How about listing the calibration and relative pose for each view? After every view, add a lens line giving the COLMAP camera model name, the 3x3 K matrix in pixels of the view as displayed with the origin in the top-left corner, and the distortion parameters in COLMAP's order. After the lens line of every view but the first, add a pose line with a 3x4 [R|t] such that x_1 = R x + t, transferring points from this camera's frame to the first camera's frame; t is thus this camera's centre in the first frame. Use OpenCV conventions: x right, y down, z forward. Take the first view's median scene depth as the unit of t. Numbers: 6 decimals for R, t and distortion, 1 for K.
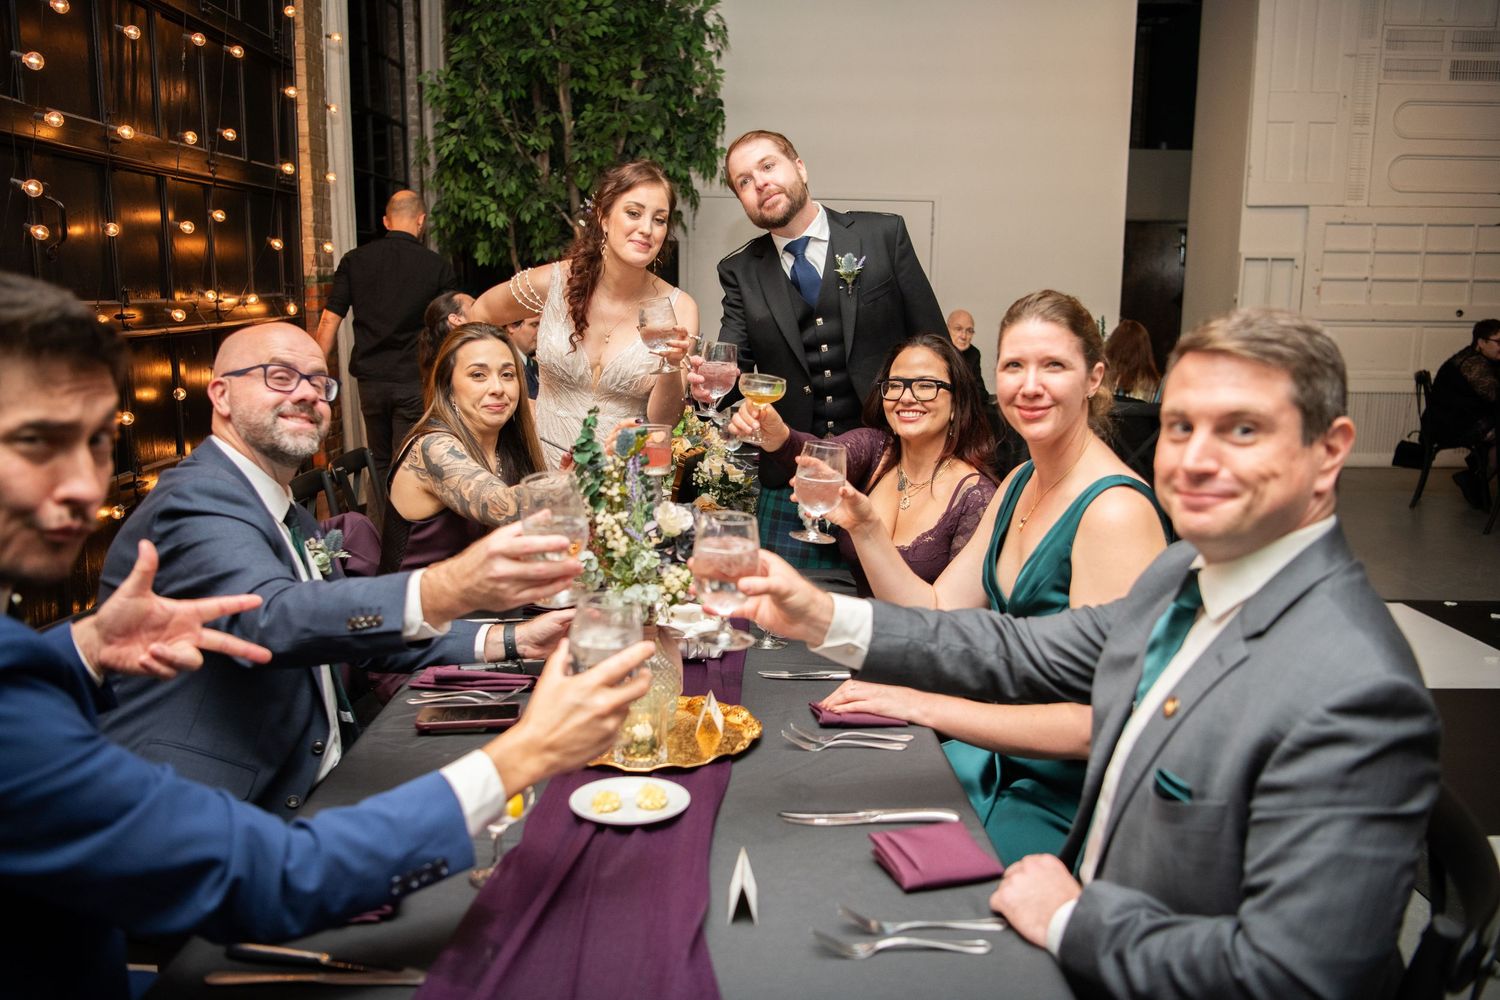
lens RADIAL K [[1382.1, 0, 750.0], [0, 1382.1, 500.0], [0, 0, 1]] dist [-0.000569, 0.006443]
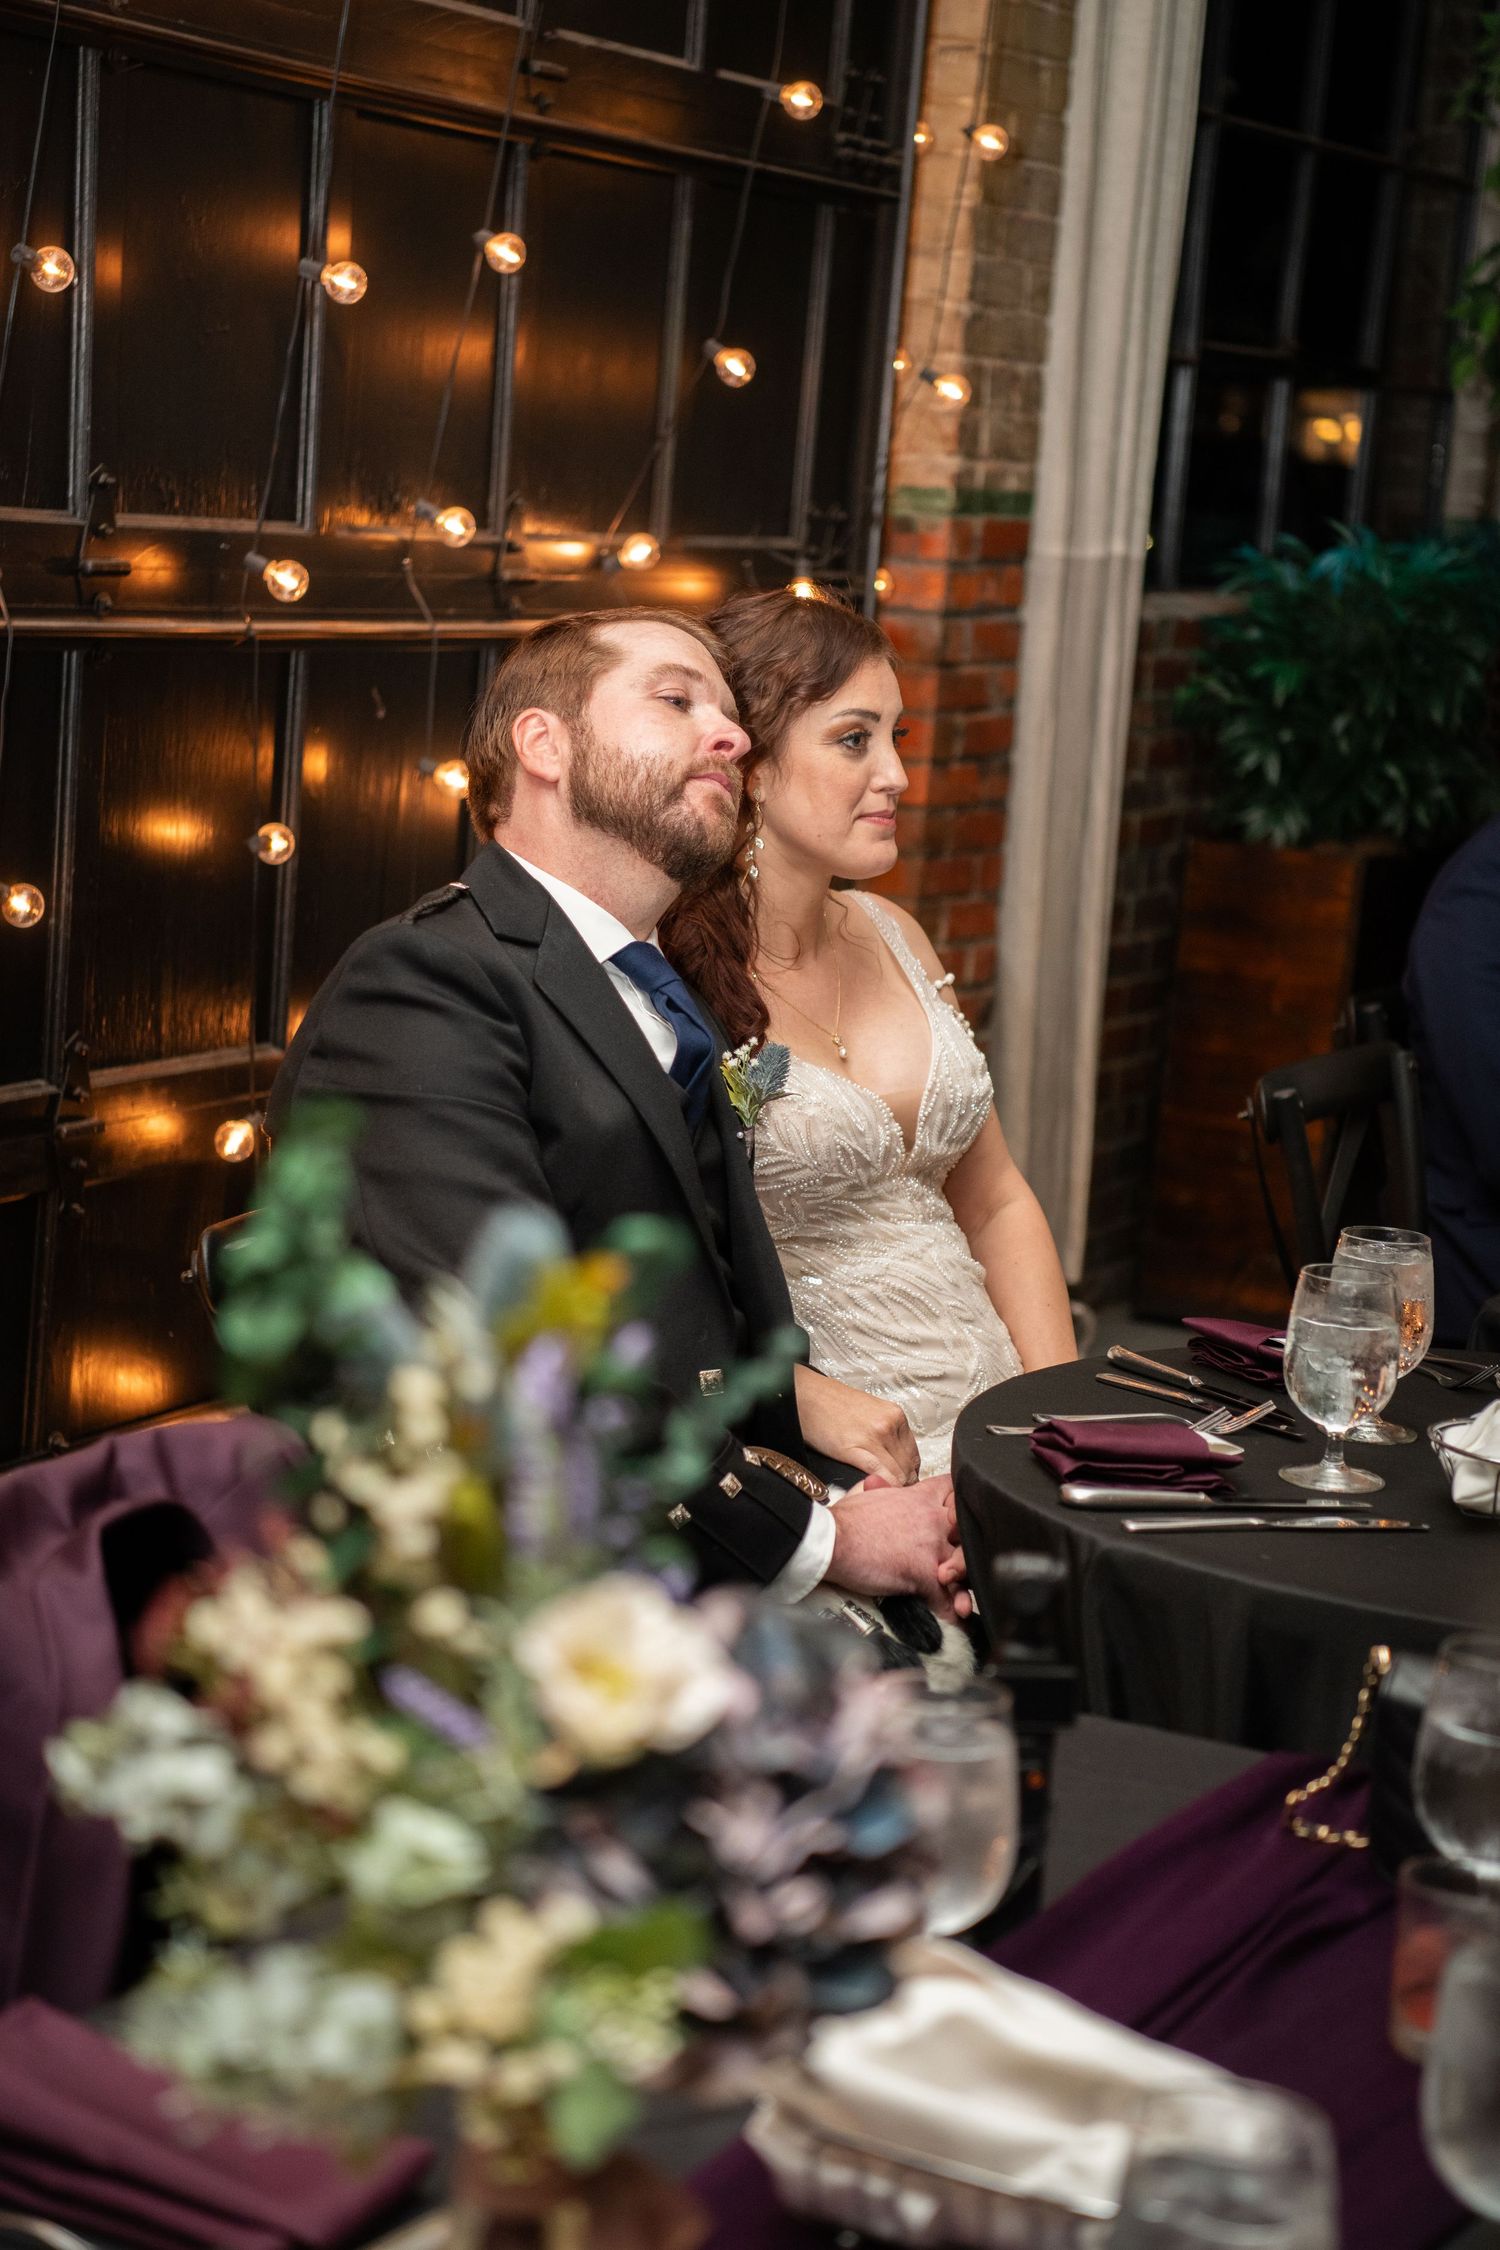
lens RADIAL K [[4430.7, 0, 737.0], [0, 4430.7, 1190.1], [0, 0, 1]] dist [0.223849, 0.648913]
pose [[0.863997, 0.139381, -0.483820, 0.108572], [-0.147242, 0.988857, 0.021932, -0.027951], [0.481486, 0.052289, 0.874892, 0.151844]]
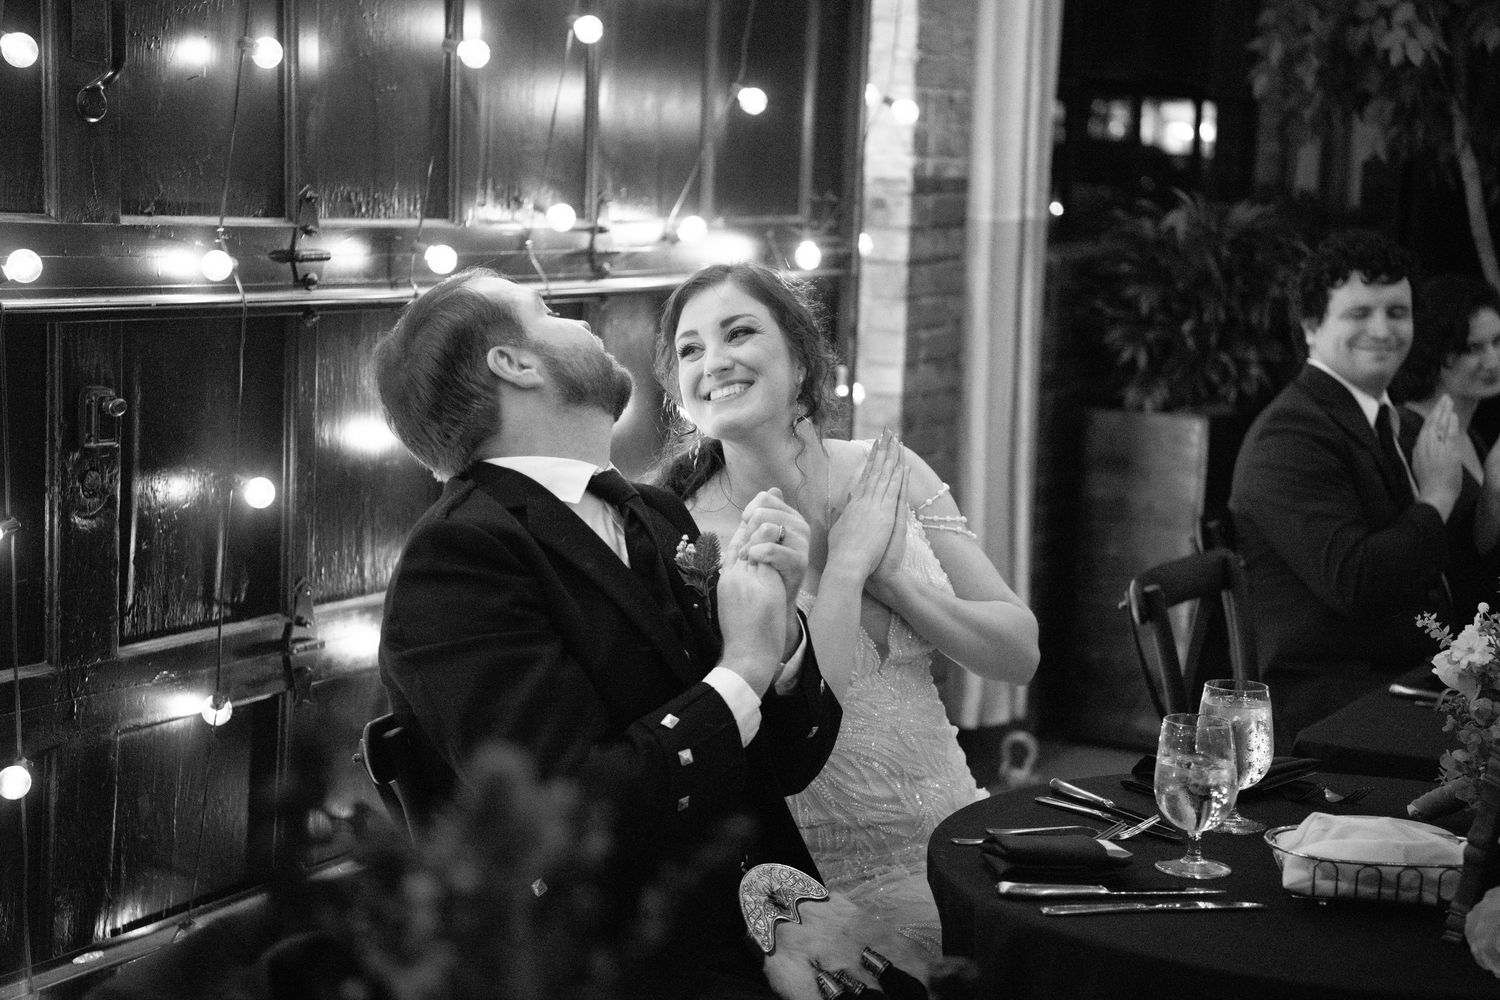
lens RADIAL K [[2953.8, 0, 750.0], [0, 2953.8, 500.0], [0, 0, 1]] dist [0.223849, 0.648913]
pose [[0.857498, 0.081023, -0.508068, 0.100502], [-0.109105, 0.993699, -0.025676, -0.032820], [0.502786, 0.077449, 0.860934, 0.185698]]
